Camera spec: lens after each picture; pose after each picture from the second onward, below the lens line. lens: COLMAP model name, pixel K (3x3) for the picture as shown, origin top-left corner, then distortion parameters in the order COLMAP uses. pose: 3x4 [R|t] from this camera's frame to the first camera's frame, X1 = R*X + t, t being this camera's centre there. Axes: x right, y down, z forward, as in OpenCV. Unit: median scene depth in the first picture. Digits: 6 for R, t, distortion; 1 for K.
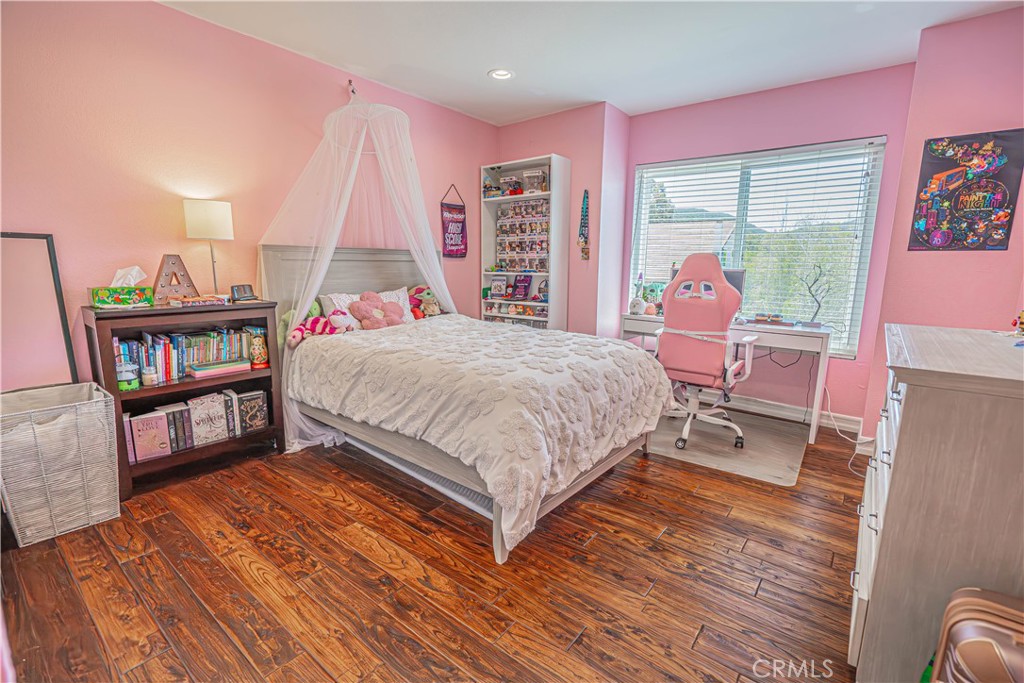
lens RADIAL K [[466.4, 0, 514.6], [0, 466.4, 344.3], [0, 0, 1]] dist [0.000536, 0.000784]
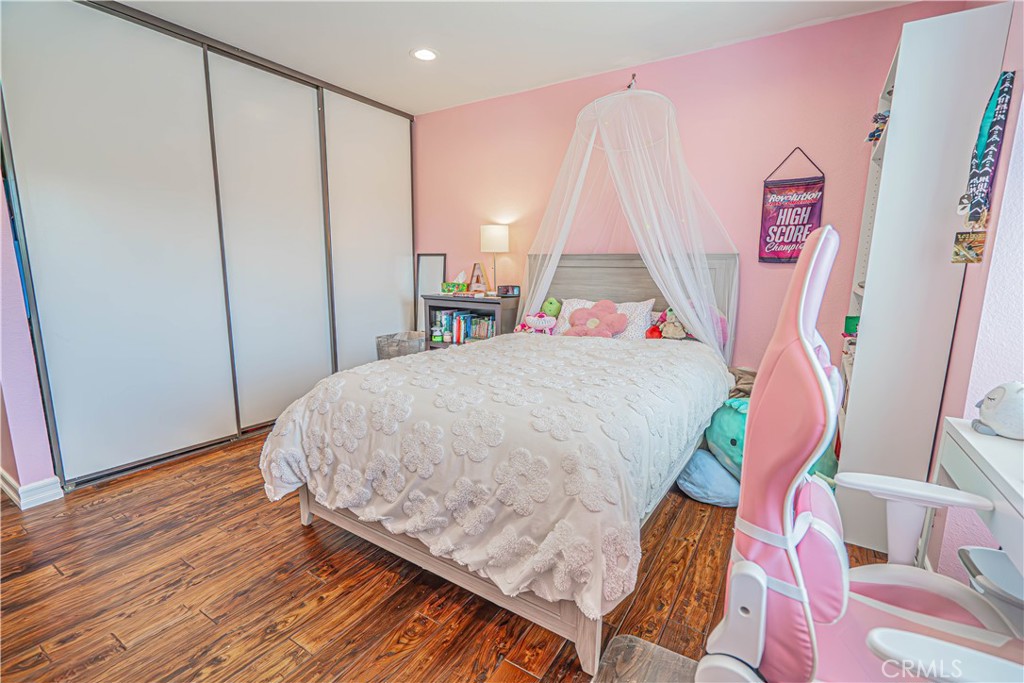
lens RADIAL K [[466.4, 0, 512.9], [0, 466.4, 344.2], [0, 0, 1]] dist [0.000536, 0.000784]
pose [[0.088051, 0.155381, -0.983923, 0.606520], [-0.182324, 0.973586, 0.137433, -0.121879], [0.979288, 0.167292, 0.114055, 0.725208]]
